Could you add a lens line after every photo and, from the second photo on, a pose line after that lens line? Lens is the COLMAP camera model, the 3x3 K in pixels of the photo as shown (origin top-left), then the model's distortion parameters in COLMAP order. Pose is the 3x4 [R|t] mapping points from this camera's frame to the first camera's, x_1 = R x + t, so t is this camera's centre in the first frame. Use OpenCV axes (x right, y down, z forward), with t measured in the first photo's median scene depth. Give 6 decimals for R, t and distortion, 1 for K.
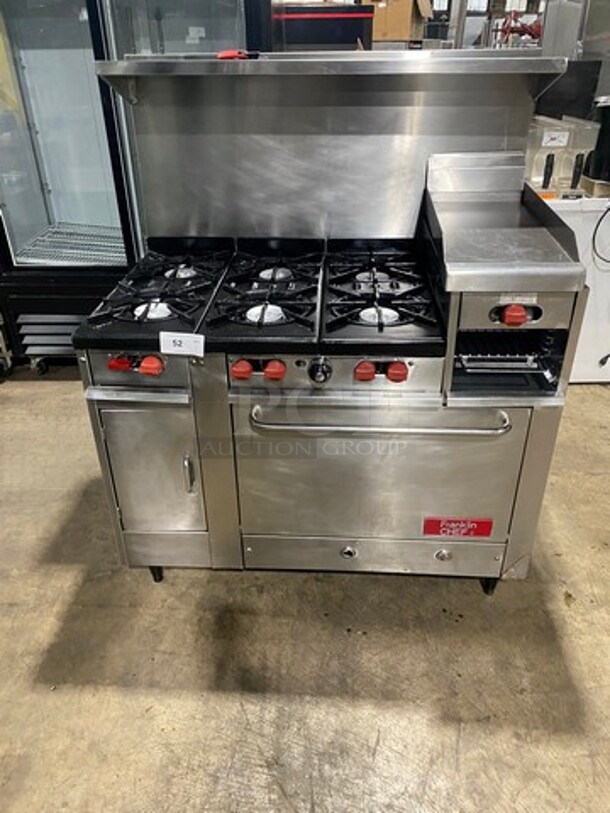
lens RADIAL K [[613.6, 0, 305.2], [0, 613.6, 404.1], [0, 0, 1]] dist [0.035722, -0.004536]
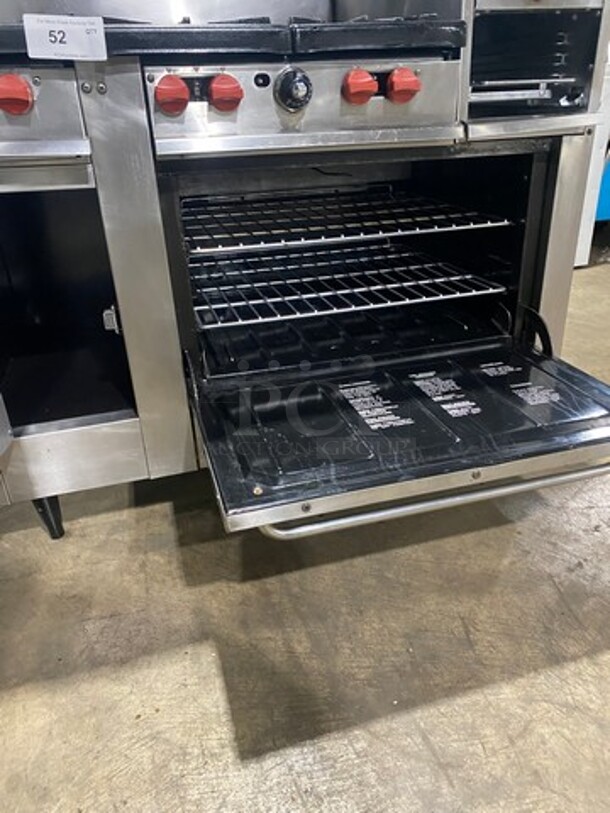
lens RADIAL K [[613.6, 0, 308.7], [0, 613.6, 410.0], [0, 0, 1]] dist [0.035722, -0.004536]
pose [[0.941370, -0.168878, 0.292067, -0.191271], [0.187599, 0.981545, -0.037109, 0.278879], [-0.280409, 0.089724, 0.955678, 0.351138]]
